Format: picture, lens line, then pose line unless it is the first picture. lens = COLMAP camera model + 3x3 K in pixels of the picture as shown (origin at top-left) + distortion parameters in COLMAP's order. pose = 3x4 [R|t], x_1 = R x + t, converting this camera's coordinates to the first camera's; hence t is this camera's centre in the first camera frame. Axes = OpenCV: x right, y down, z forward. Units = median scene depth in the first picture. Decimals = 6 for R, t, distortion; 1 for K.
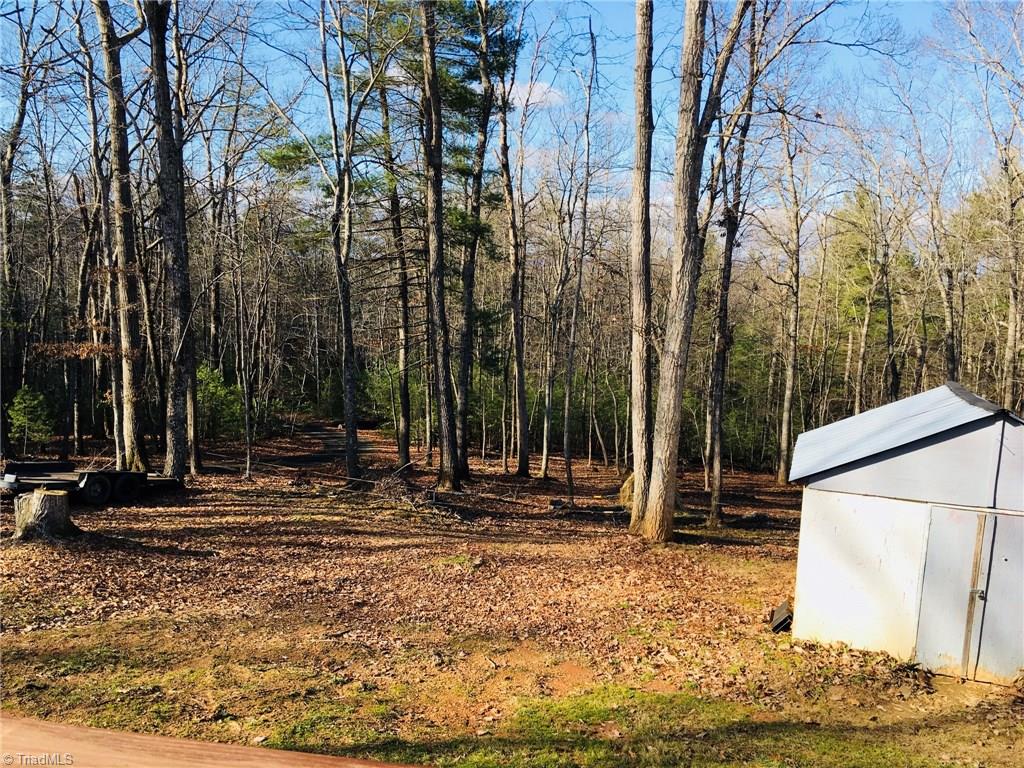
lens RADIAL K [[843.9, 0, 512.0], [0, 843.9, 384.0], [0, 0, 1]] dist [0.045898, -0.000657]
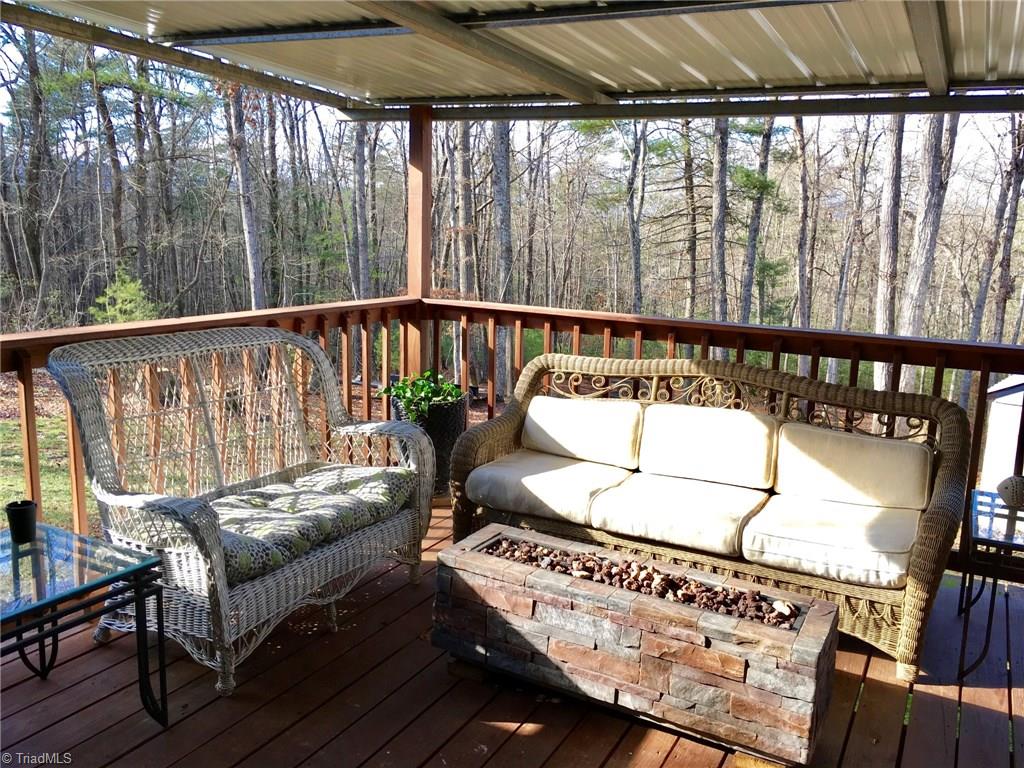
lens RADIAL K [[868.4, 0, 517.1], [0, 868.4, 386.1], [0, 0, 1]] dist [0.070940, -0.097391]
pose [[0.941112, 0.047129, -0.334794, 0.046812], [-0.031049, 0.998100, 0.053224, 0.019978], [0.336667, -0.039695, 0.940787, -0.148484]]
